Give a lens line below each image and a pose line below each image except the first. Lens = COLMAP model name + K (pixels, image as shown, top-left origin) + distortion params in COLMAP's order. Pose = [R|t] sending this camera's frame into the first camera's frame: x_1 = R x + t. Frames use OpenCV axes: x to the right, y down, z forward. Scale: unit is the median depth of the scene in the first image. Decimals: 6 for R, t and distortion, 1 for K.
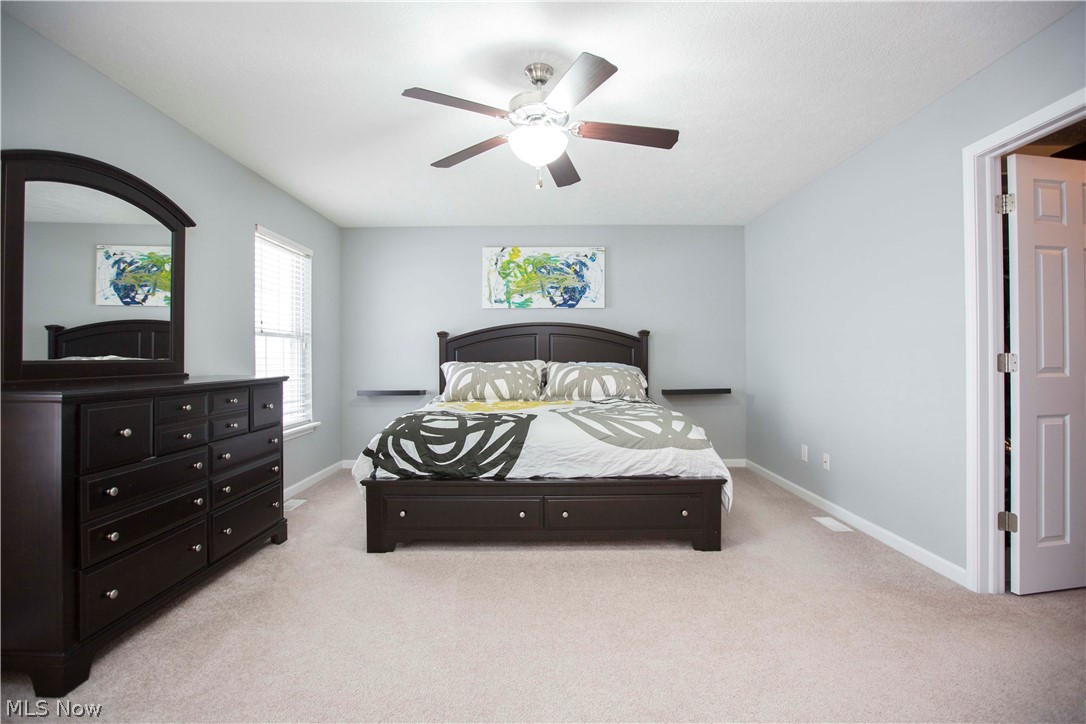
lens RADIAL K [[501.0, 0, 543.0], [0, 501.0, 362.0], [0, 0, 1]] dist [-0.057013, 0.018053]
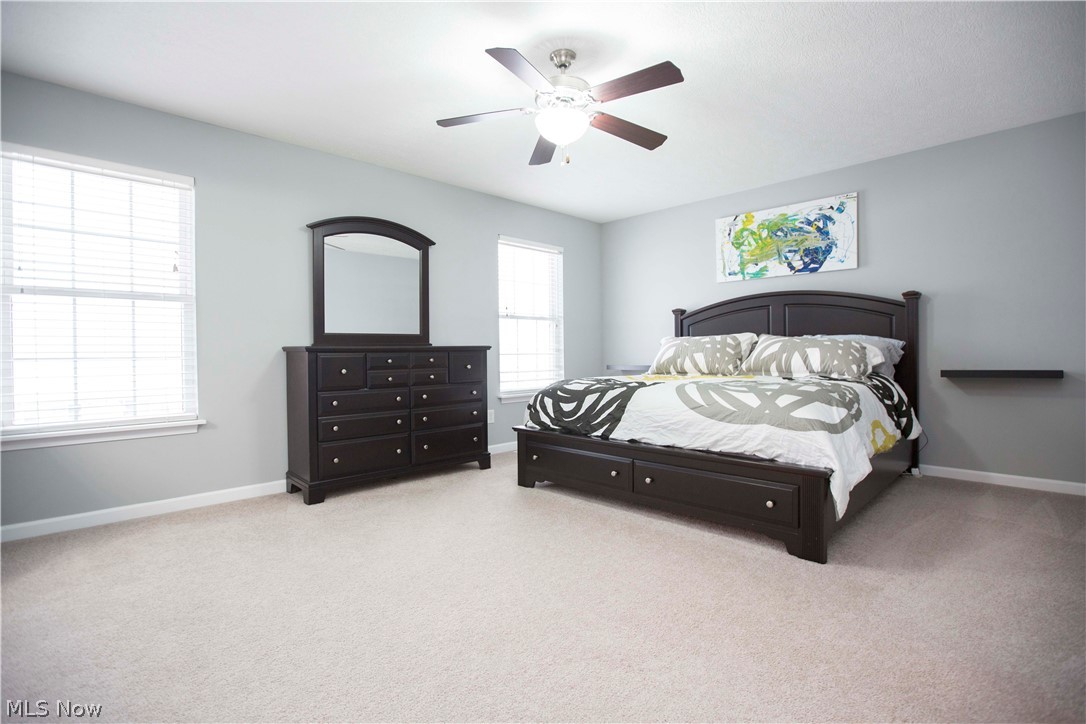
lens RADIAL K [[497.9, 0, 543.6], [0, 497.9, 357.6], [0, 0, 1]] dist [-0.058473, 0.024783]
pose [[0.712577, 0.005924, -0.701568, 0.377848], [0.002615, 0.999935, 0.011100, 0.032217], [0.701589, -0.009744, 0.712516, 0.098904]]
